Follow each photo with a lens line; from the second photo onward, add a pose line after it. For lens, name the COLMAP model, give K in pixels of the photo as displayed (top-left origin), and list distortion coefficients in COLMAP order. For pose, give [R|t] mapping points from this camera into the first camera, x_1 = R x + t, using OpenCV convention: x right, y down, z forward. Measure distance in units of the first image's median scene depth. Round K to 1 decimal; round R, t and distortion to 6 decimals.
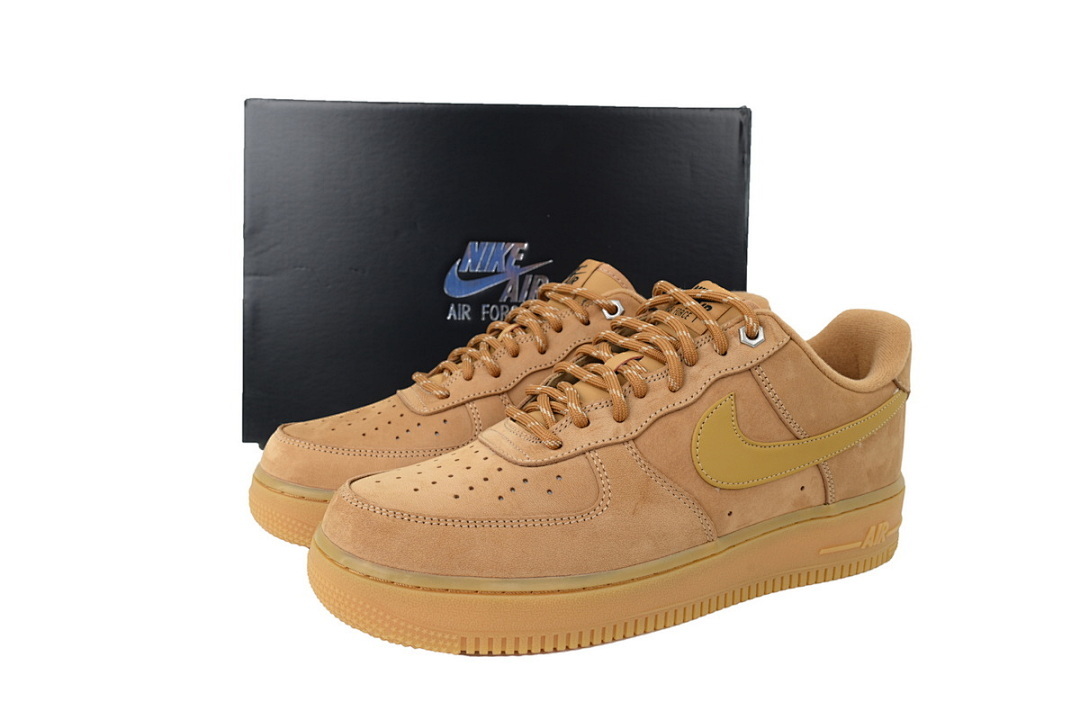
lens RADIAL K [[867.6, 0, 540.0], [0, 867.6, 360.0], [0, 0, 1]] dist [0.001844, -0.003701]
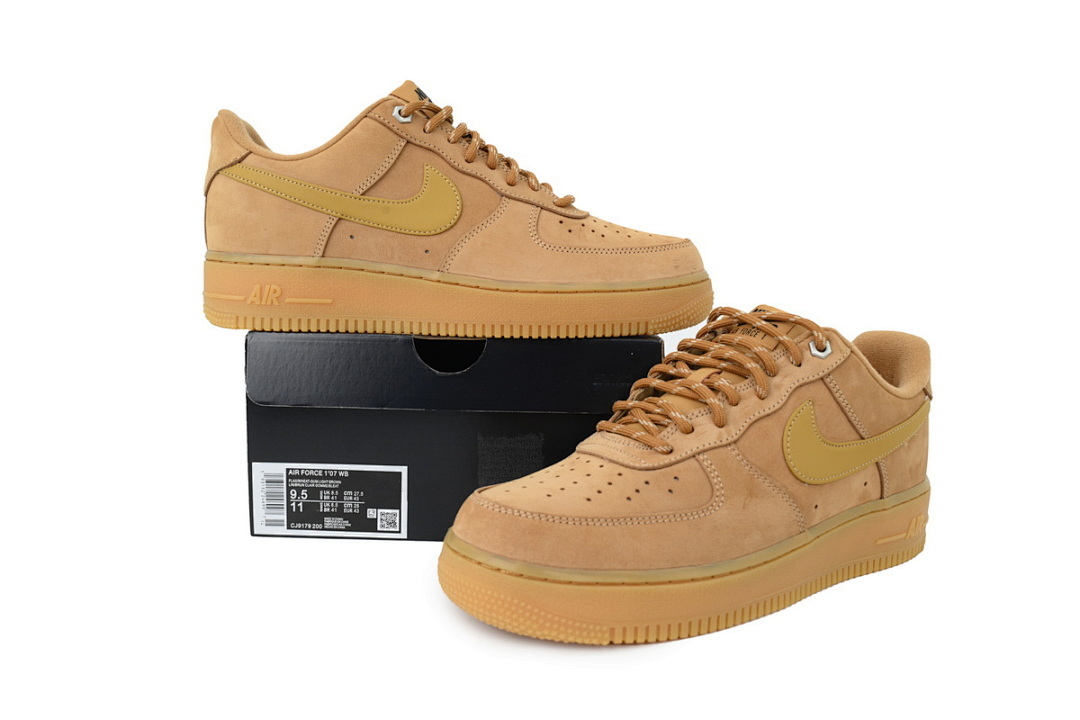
lens RADIAL K [[867.6, 0, 540.0], [0, 867.6, 360.0], [0, 0, 1]] dist [0.001844, -0.003701]
pose [[0.988345, -0.023803, 0.150360, -0.297208], [0.035156, 0.996690, -0.073305, 0.058257], [-0.148118, 0.077737, 0.985910, -0.064471]]
